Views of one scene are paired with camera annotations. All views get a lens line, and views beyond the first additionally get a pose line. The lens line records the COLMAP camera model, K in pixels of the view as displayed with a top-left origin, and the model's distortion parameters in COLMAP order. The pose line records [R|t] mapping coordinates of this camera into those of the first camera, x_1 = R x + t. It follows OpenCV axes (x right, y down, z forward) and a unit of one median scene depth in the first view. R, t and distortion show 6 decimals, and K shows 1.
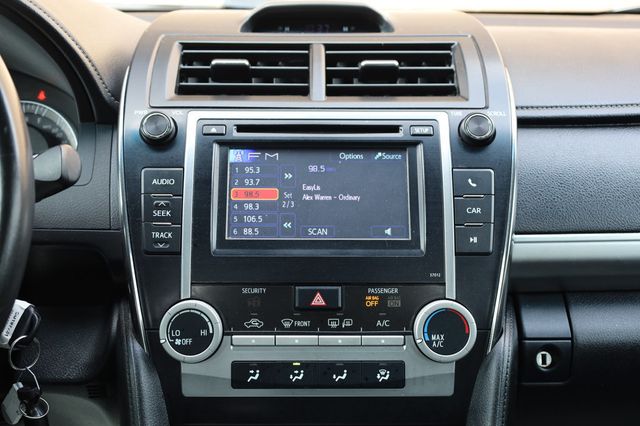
lens RADIAL K [[935.0, 0, 319.5], [0, 935.0, 210.6], [0, 0, 1]] dist [-0.035763, 0.000000]
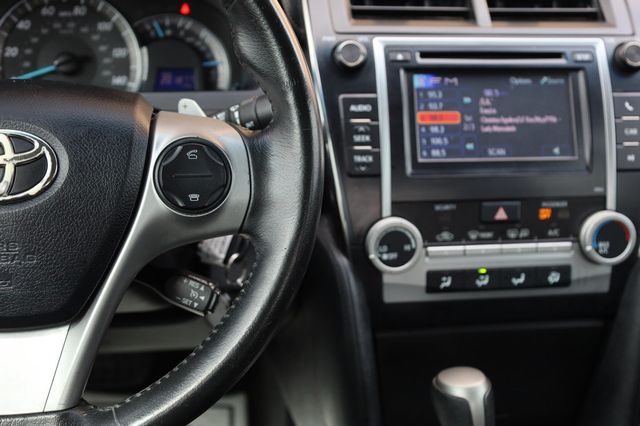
lens RADIAL K [[856.7, 0, 324.3], [0, 856.7, 214.1], [0, 0, 1]] dist [-0.002361, 0.000000]
pose [[0.988378, -0.027181, 0.149564, -0.358802], [-0.000837, 0.982896, 0.184157, -0.092124], [-0.152012, -0.182142, 0.971451, 0.031826]]
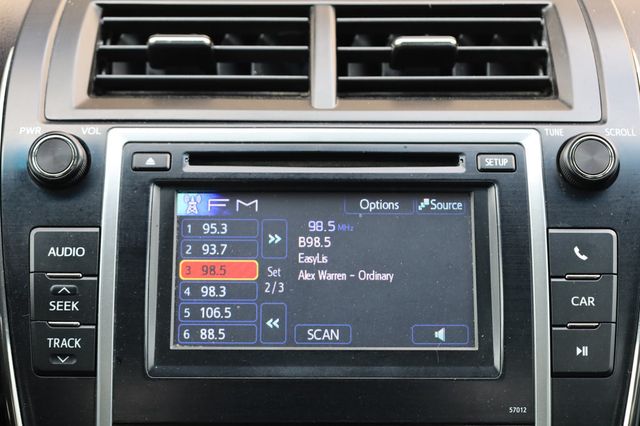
lens RADIAL K [[1252.6, 0, 321.4], [0, 1252.6, 209.9], [0, 0, 1]] dist [-0.055964, 0.000000]
pose [[0.999992, 0.001673, -0.003505, -0.000395], [-0.001469, 0.998350, 0.057403, -0.104311], [0.003596, -0.057397, 0.998345, 0.199934]]
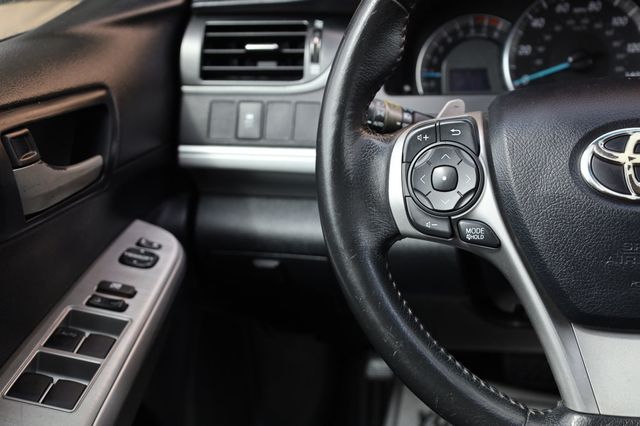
lens RADIAL K [[856.7, 0, 318.2], [0, 856.7, 216.7], [0, 0, 1]] dist [-0.002361, 0.000000]
pose [[0.981080, 0.006048, -0.193509, -0.635689], [0.030634, 0.982071, 0.186006, -0.096970], [0.191165, -0.188415, 0.963305, 0.036693]]
